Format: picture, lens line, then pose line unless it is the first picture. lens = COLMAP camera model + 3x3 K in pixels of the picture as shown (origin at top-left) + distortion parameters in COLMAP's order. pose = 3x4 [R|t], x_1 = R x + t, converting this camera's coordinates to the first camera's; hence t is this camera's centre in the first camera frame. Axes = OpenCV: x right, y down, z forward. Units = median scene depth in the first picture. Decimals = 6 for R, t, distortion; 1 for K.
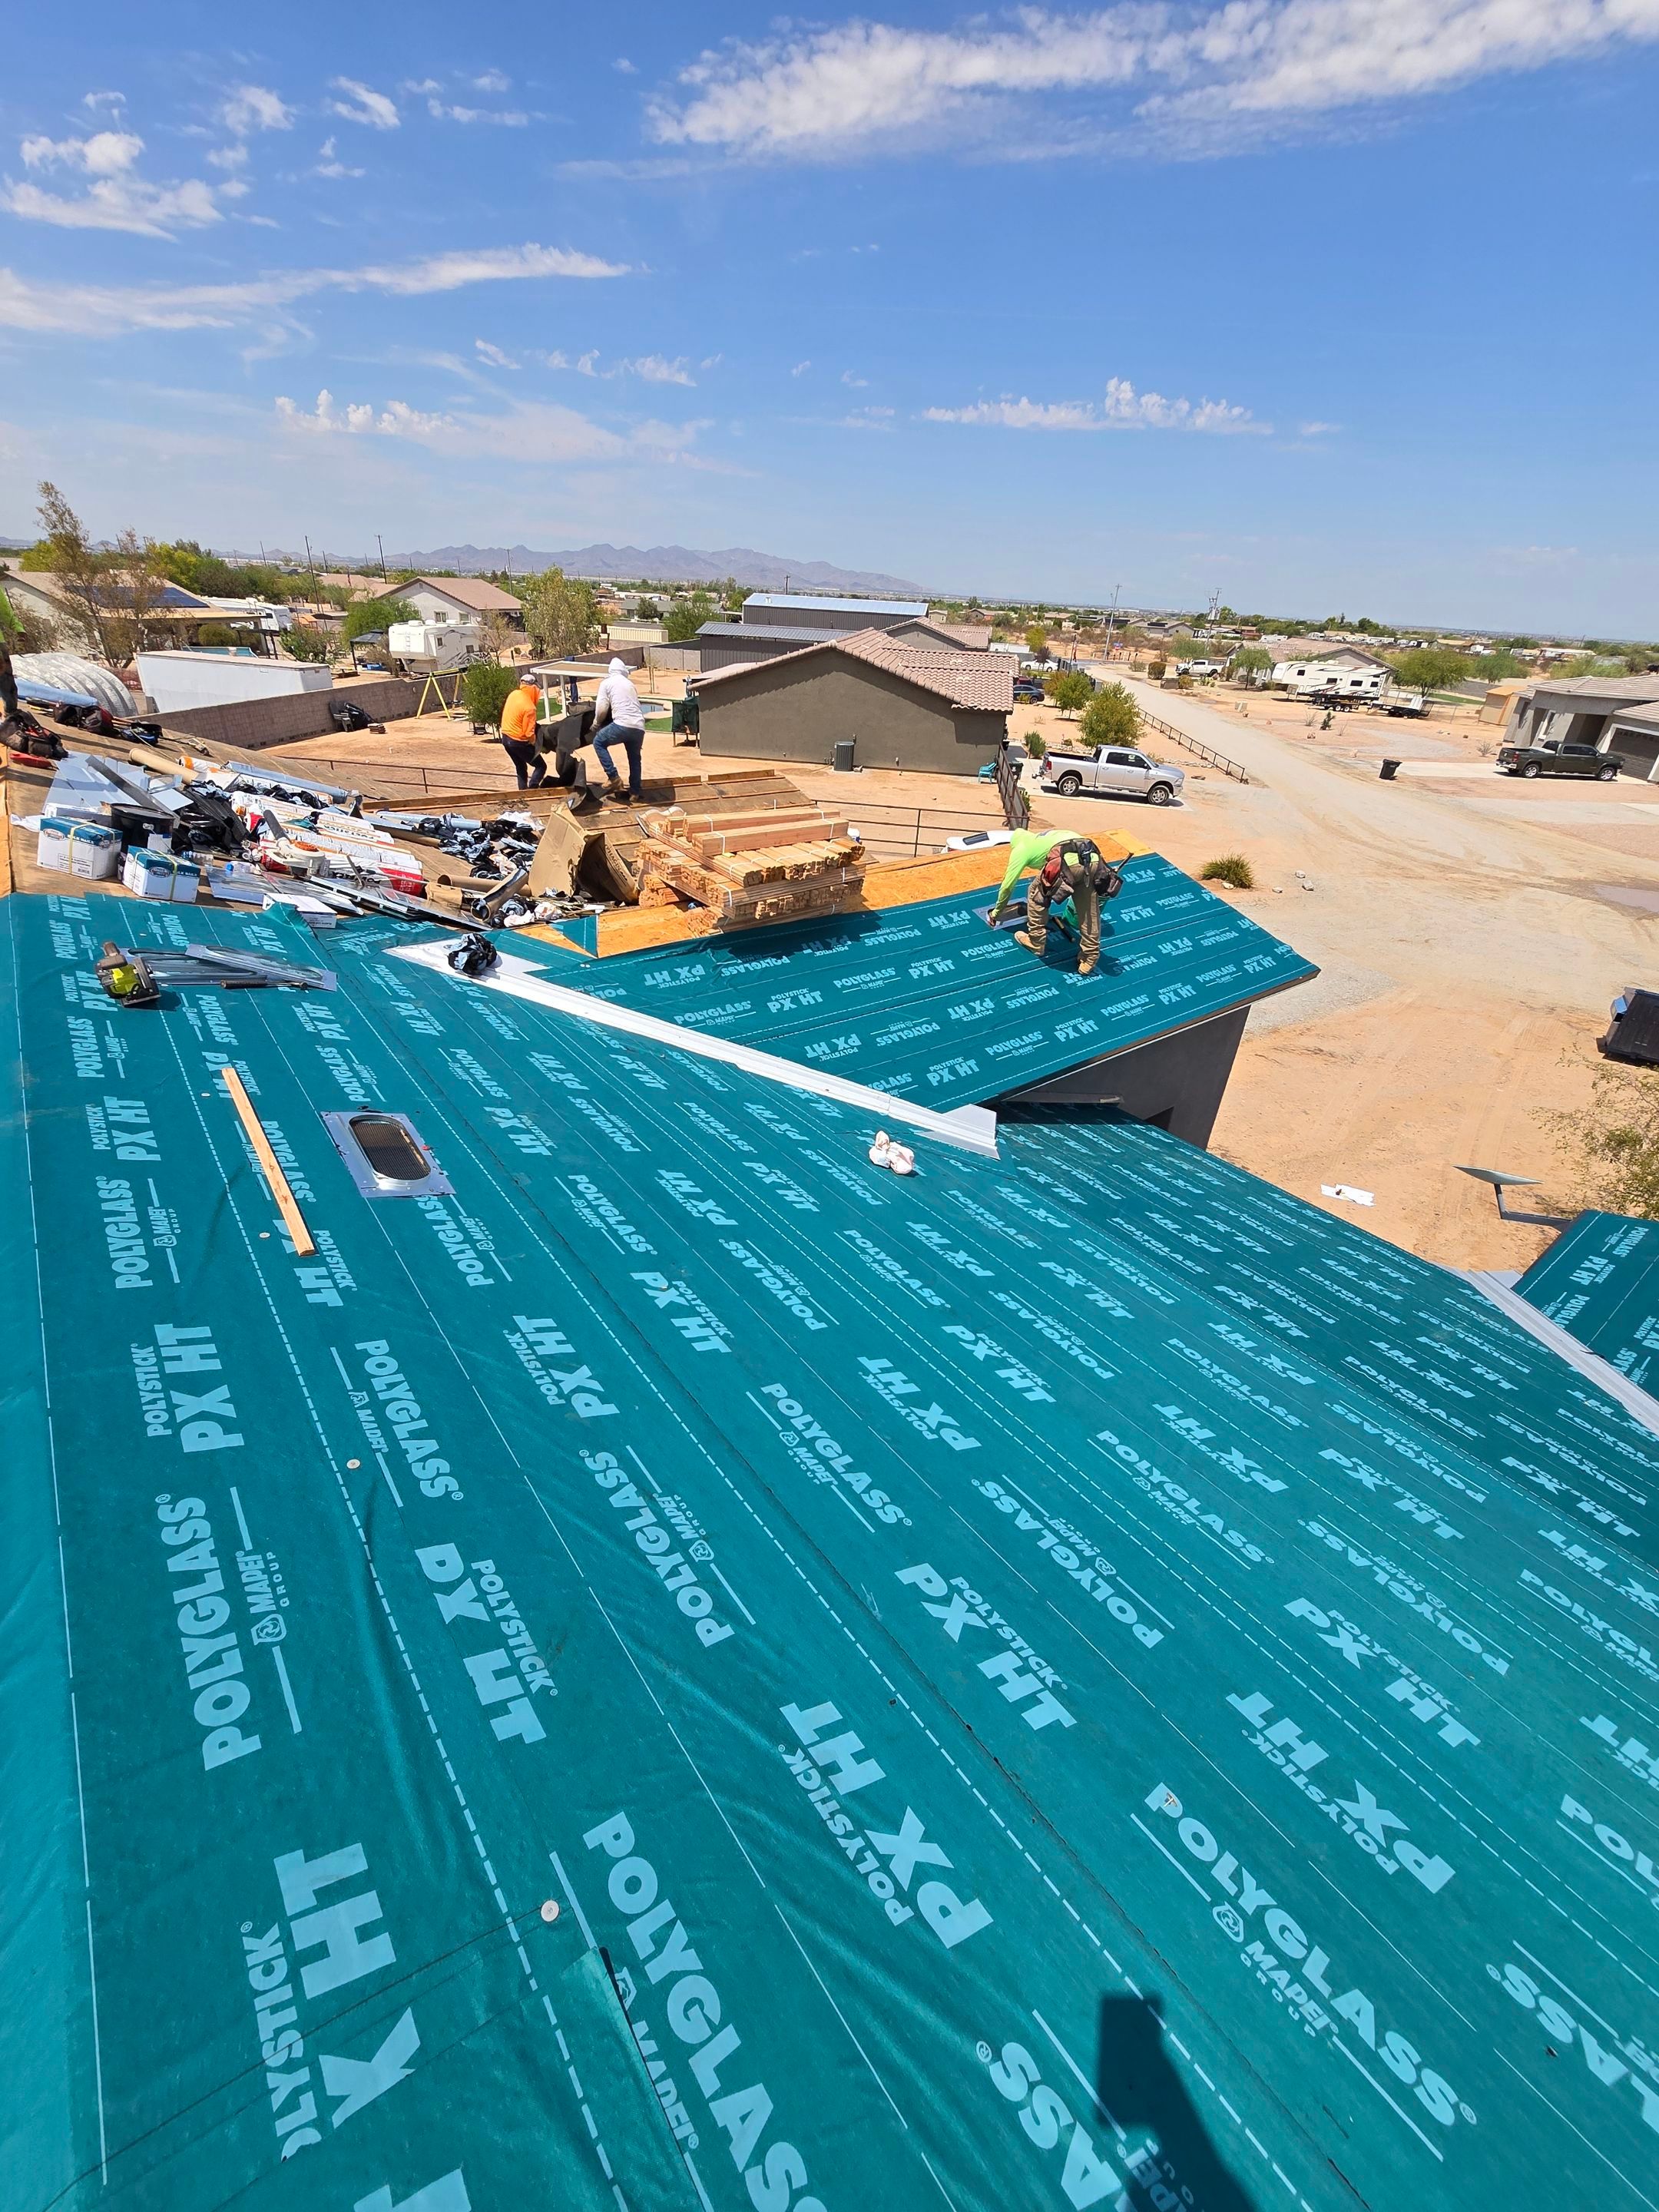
lens RADIAL K [[875.4, 0, 829.5], [0, 875.4, 1106.0], [0, 0, 1]] dist [-0.002694, -0.000009]
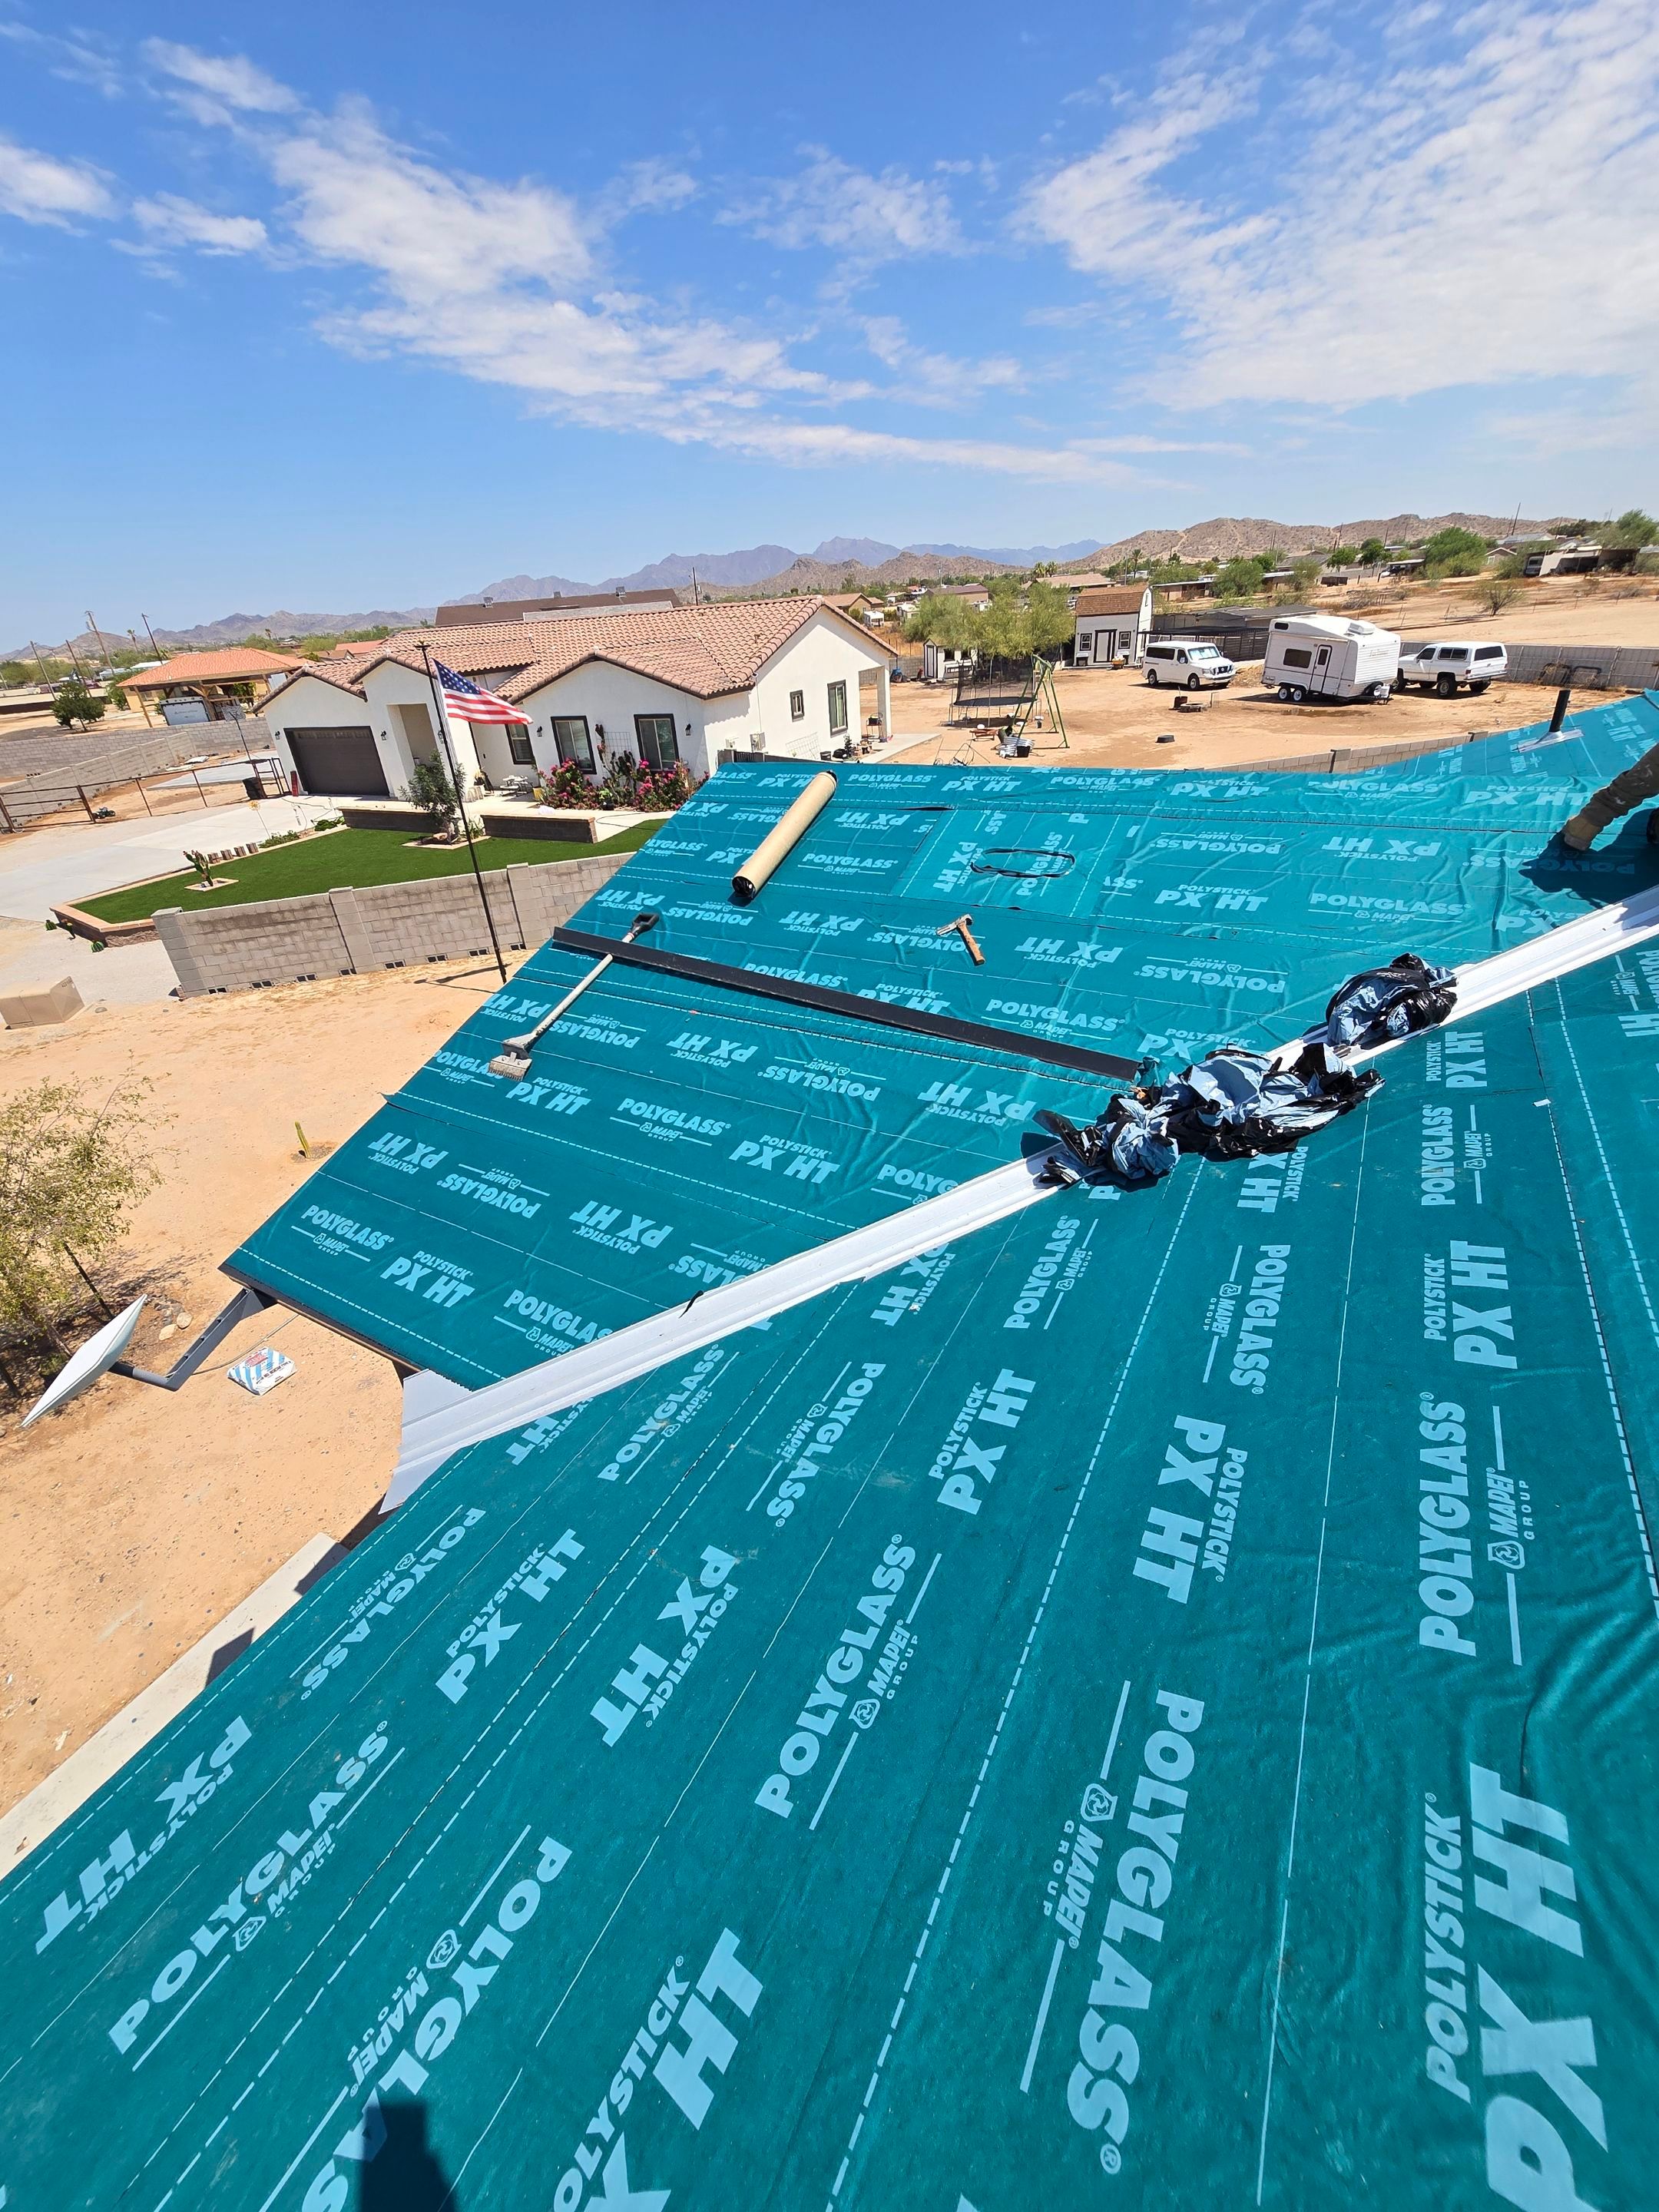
lens RADIAL K [[875.4, 0, 829.5], [0, 875.4, 1106.0], [0, 0, 1]] dist [-0.002694, -0.000009]
pose [[-0.366374, -0.493050, 0.789096, 0.001066], [0.516577, 0.597577, 0.613228, -0.151014], [-0.773898, 0.632300, 0.035761, 0.461345]]
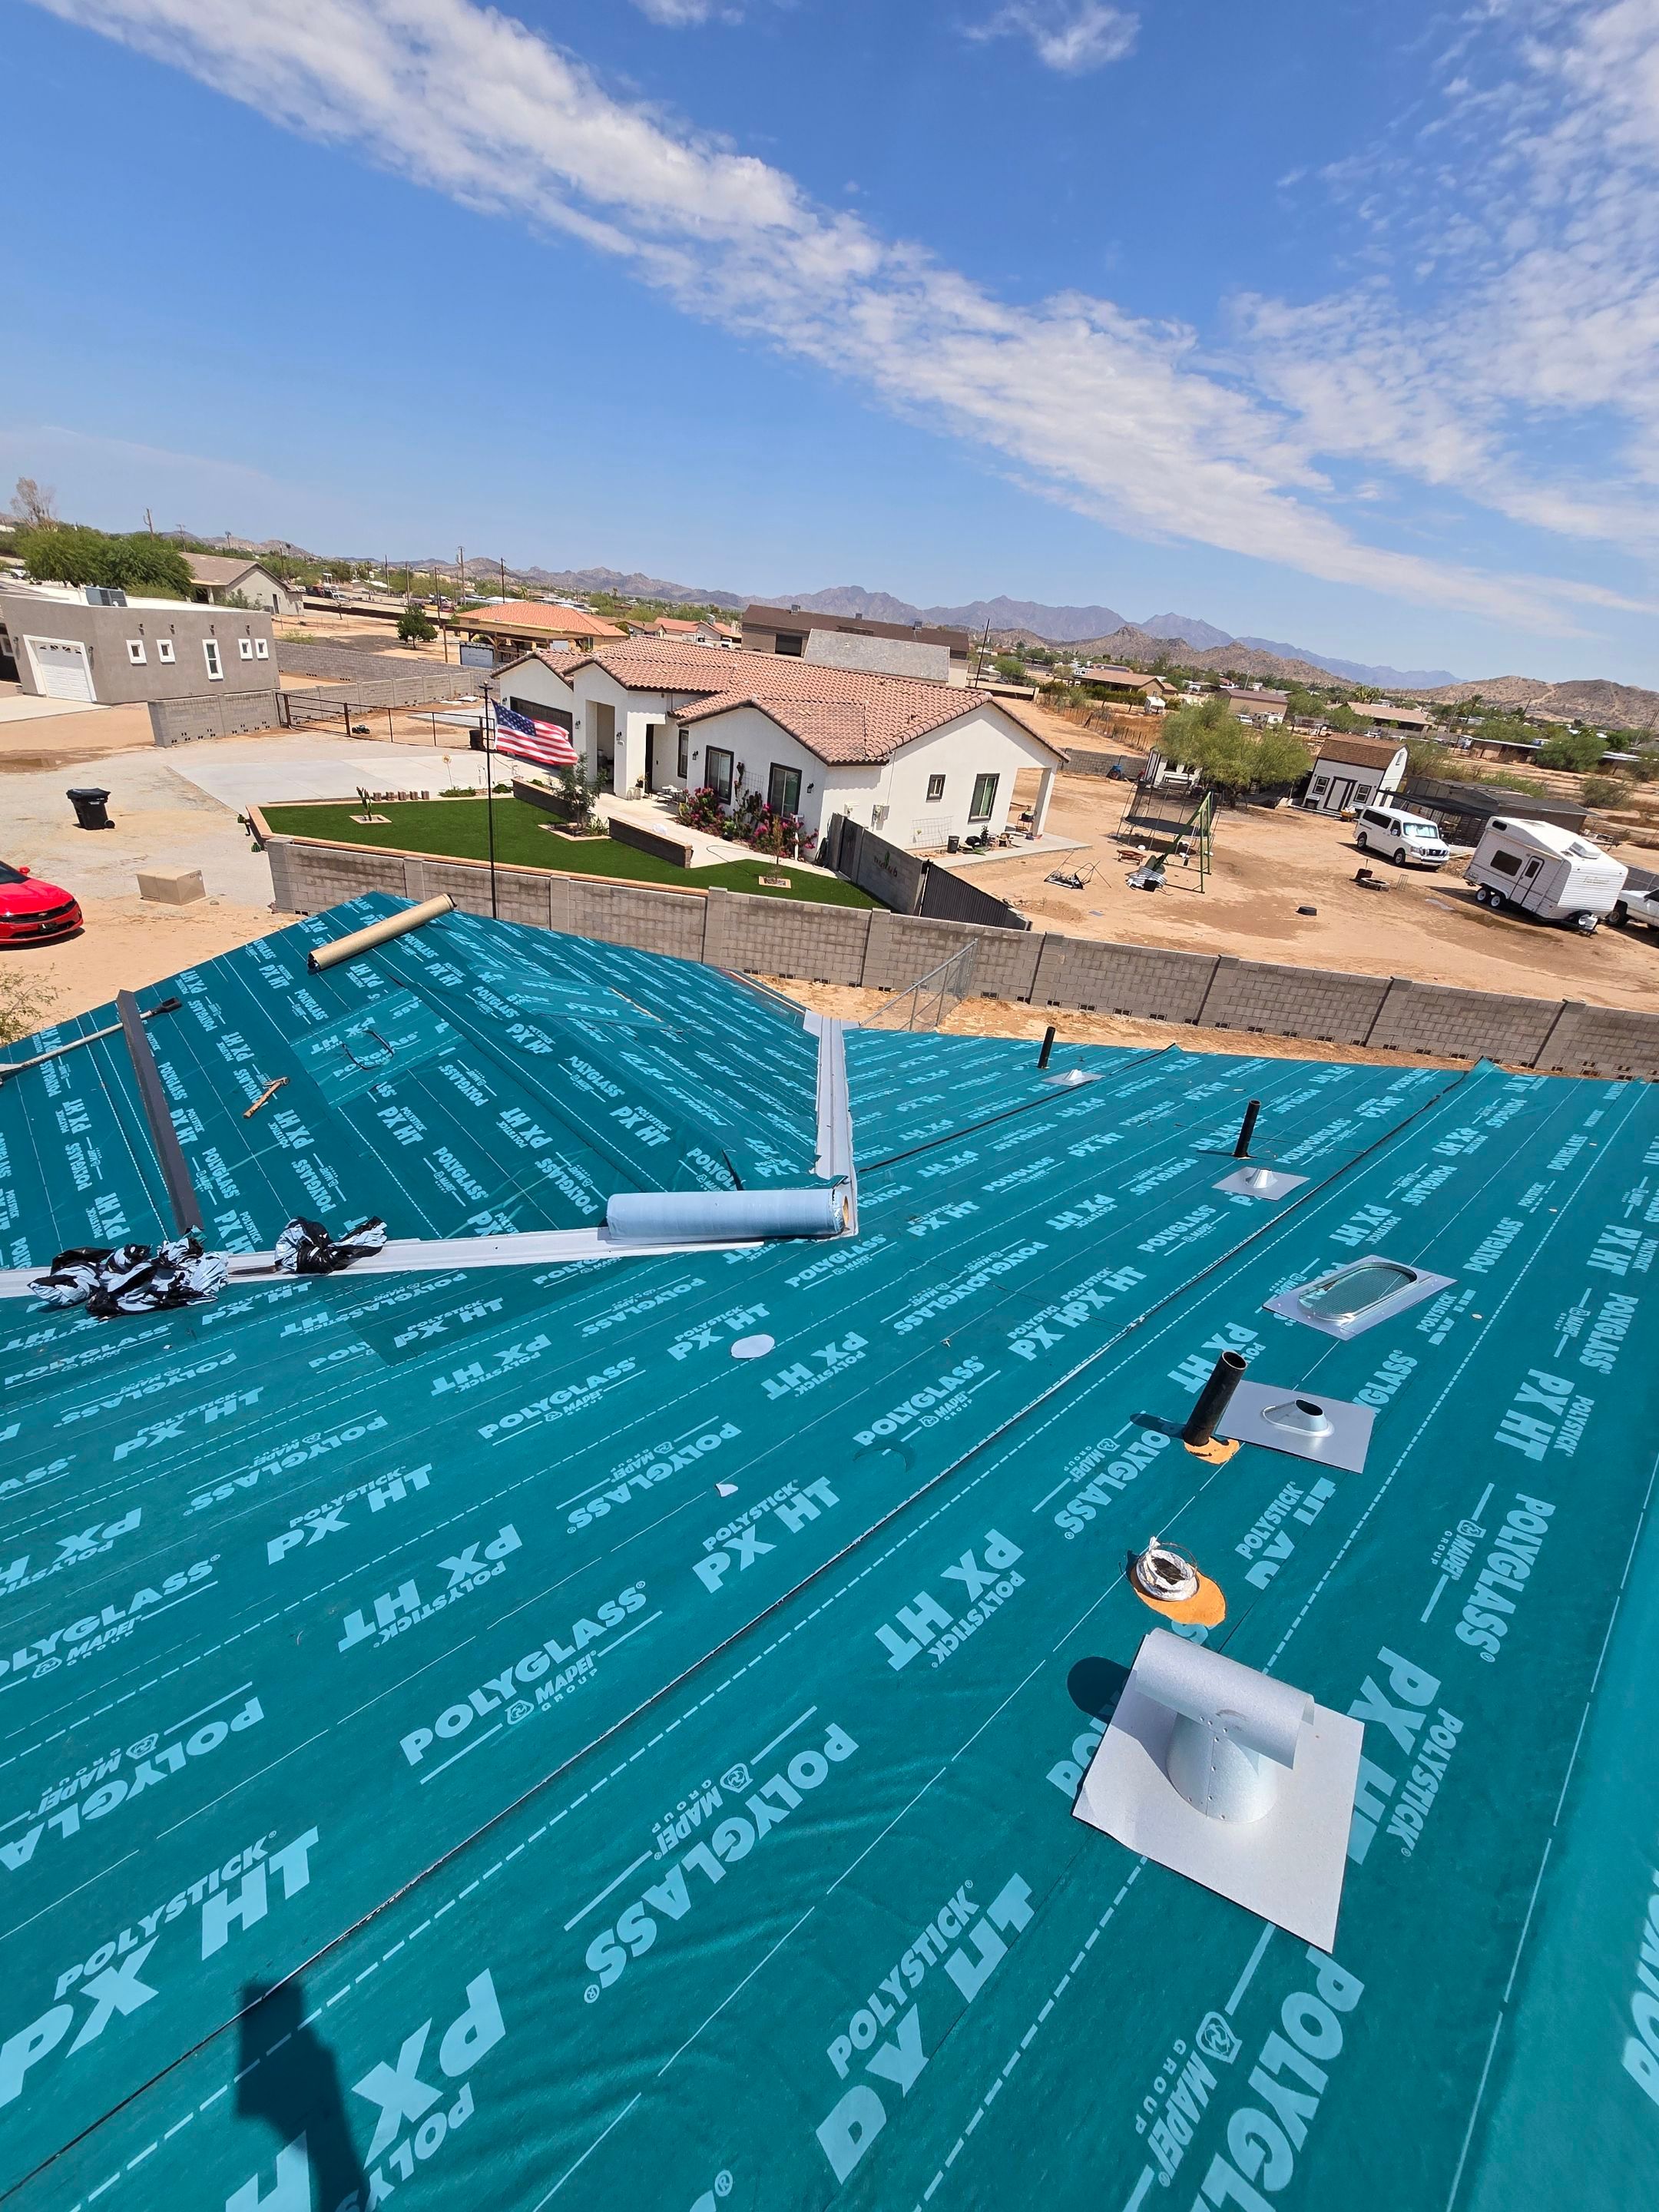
lens RADIAL K [[887.8, 0, 834.3], [0, 887.8, 1106.6], [0, 0, 1]] dist [0.006052, -0.009110]
pose [[-0.057077, -0.527983, 0.847335, -0.118352], [0.402239, 0.764624, 0.503541, -0.081132], [-0.913754, 0.369572, 0.168733, 0.121091]]
